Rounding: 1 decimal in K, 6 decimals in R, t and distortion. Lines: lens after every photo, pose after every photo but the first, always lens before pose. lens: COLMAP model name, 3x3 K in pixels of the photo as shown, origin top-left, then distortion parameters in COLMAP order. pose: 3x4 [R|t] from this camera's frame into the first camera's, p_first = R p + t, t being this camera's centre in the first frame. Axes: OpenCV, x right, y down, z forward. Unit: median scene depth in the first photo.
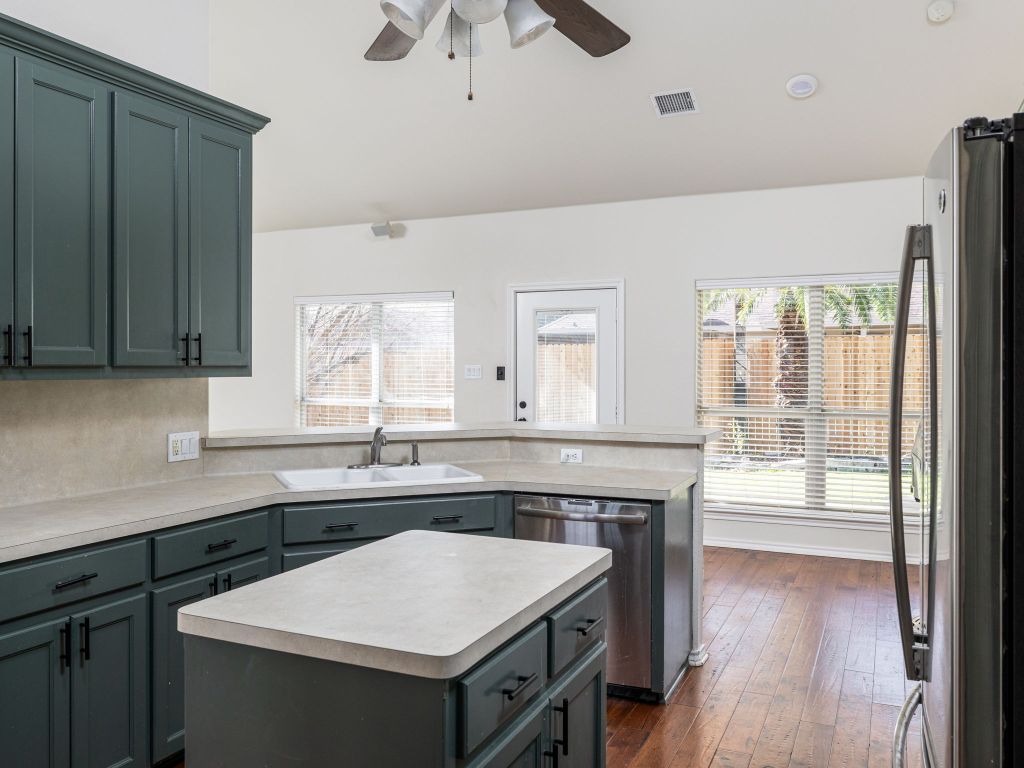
lens RADIAL K [[878.6, 0, 512.6], [0, 878.6, 380.2], [0, 0, 1]] dist [-0.014381, -0.001114]
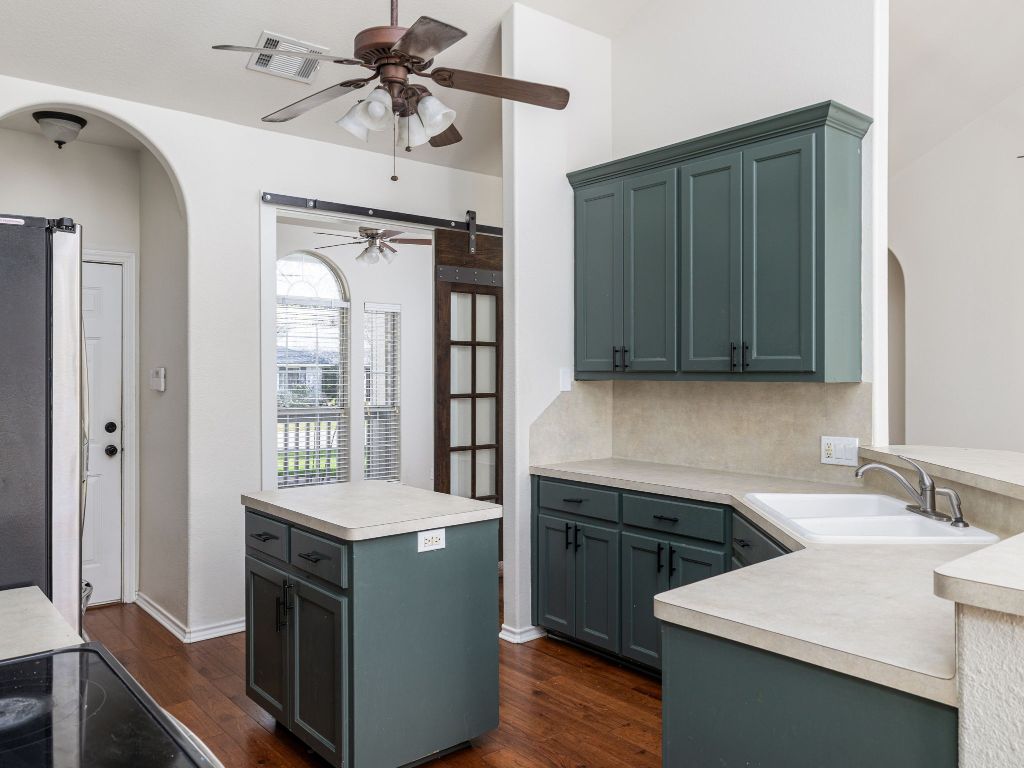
lens RADIAL K [[878.6, 0, 509.8], [0, 878.6, 380.1], [0, 0, 1]] dist [-0.014381, -0.001114]
pose [[-0.480808, 0.009209, -0.876777, 0.799056], [-0.014124, 0.999734, 0.018246, -0.022128], [0.876712, 0.021157, -0.480550, 1.329240]]
